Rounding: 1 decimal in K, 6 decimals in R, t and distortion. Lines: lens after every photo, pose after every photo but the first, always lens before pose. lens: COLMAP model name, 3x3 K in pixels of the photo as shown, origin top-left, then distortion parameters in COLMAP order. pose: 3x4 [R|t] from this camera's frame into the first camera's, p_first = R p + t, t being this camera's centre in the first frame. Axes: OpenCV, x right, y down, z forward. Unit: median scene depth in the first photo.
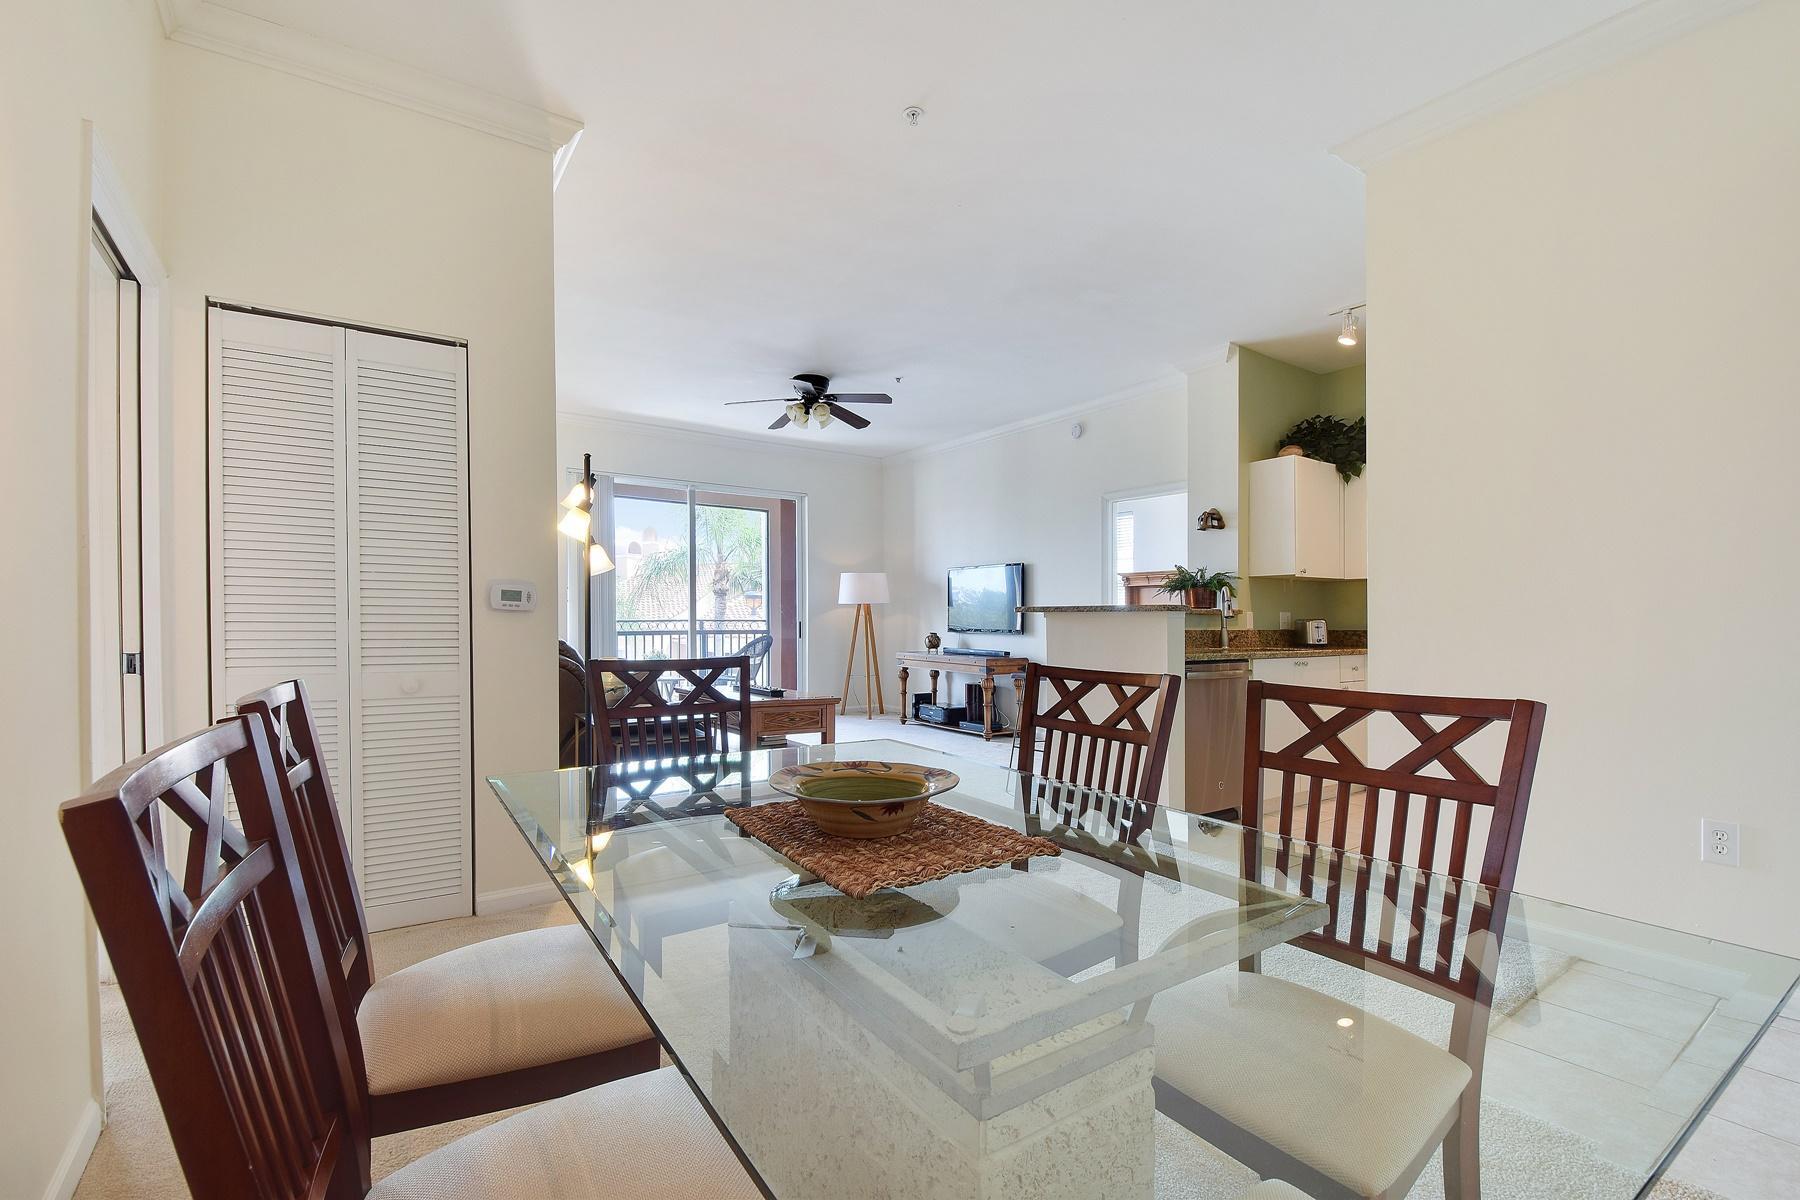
lens RADIAL K [[769.6, 0, 907.9], [0, 769.6, 655.3], [0, 0, 1]] dist [0.000486, -0.000086]
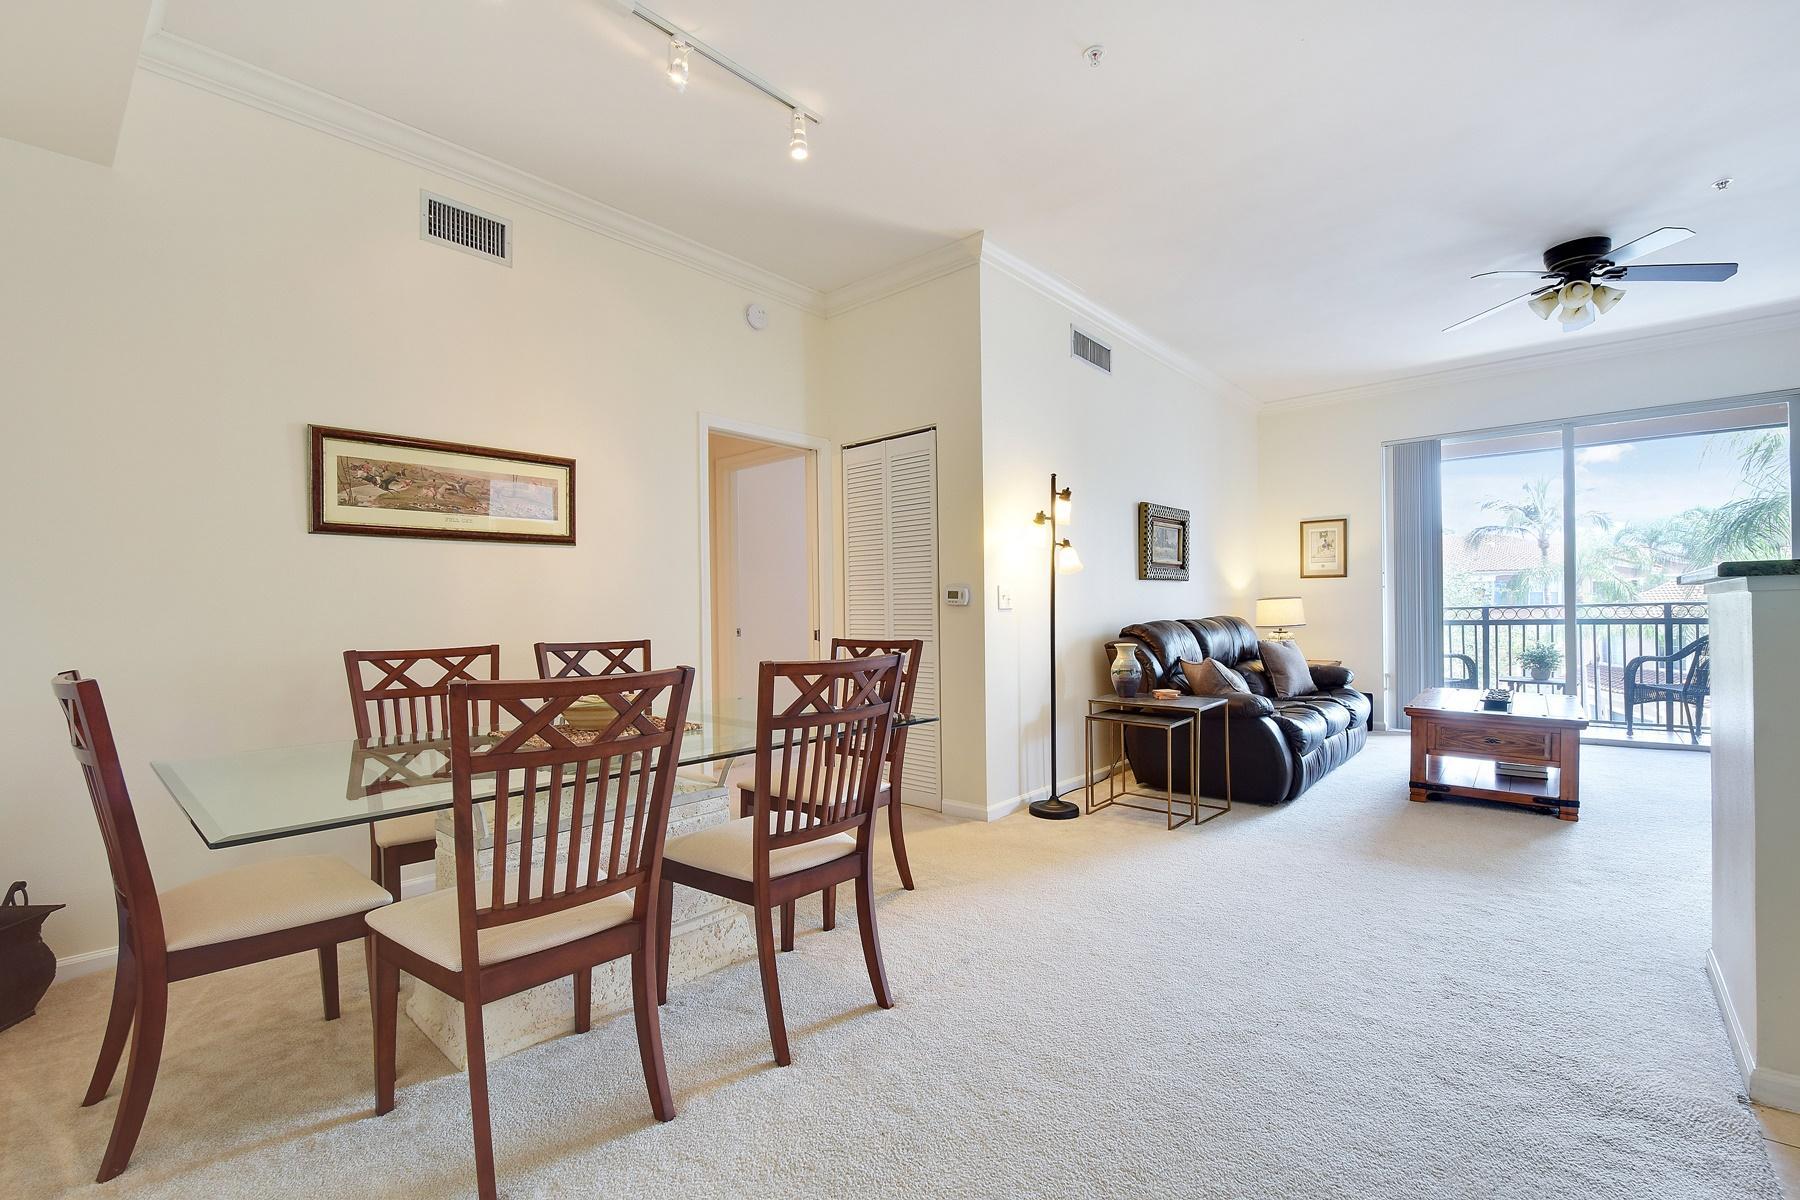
lens RADIAL K [[769.6, 0, 907.9], [0, 769.6, 655.3], [0, 0, 1]] dist [0.000486, -0.000086]
pose [[0.237961, 0.043966, -0.970279, 0.286017], [-0.031294, 0.998803, 0.037583, -0.005091], [0.970770, 0.021421, 0.239052, 0.189265]]
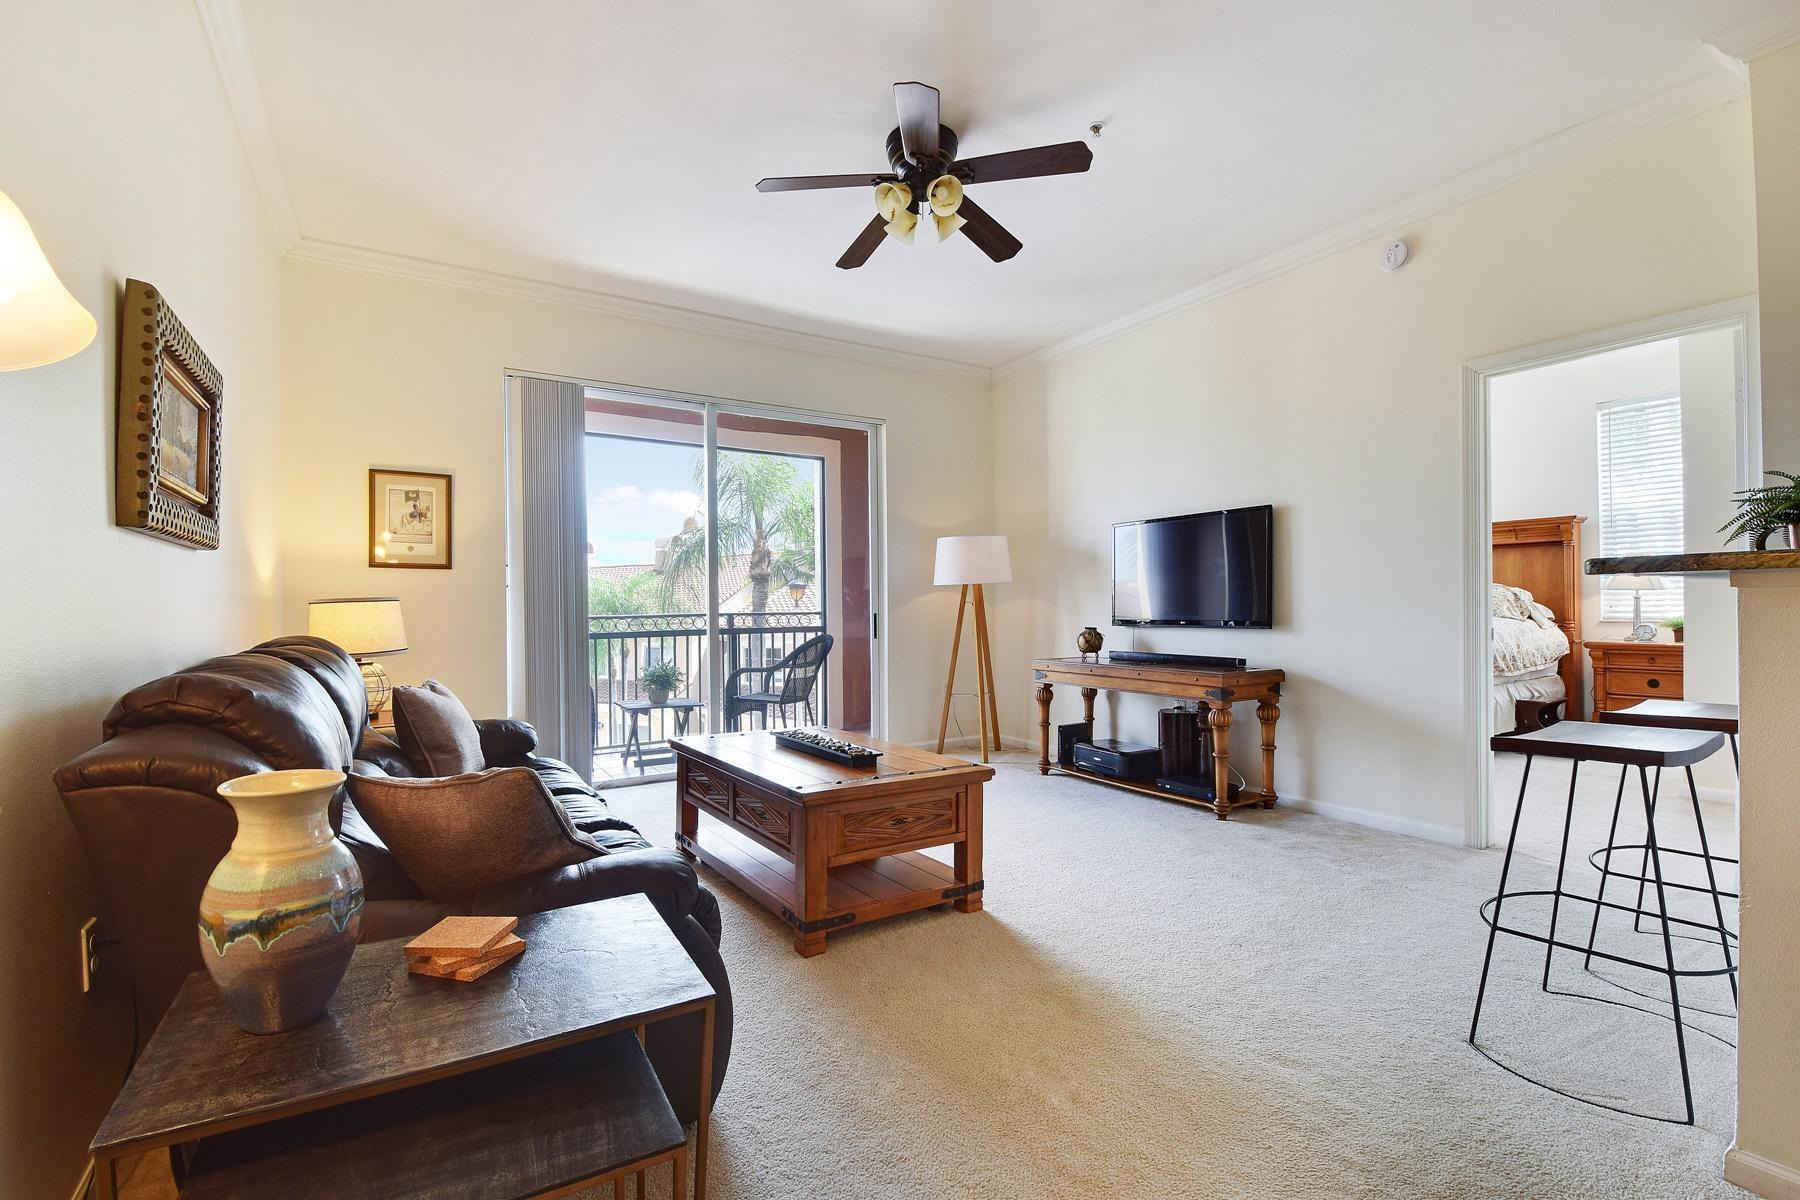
lens RADIAL K [[779.6, 0, 894.1], [0, 779.6, 600.7], [0, 0, 1]] dist [-0.018012, 0.000184]
pose [[0.997175, -0.018229, -0.072868, -0.077392], [0.013901, 0.998133, -0.059468, -0.015287], [0.073816, 0.058287, 0.995567, 0.345973]]
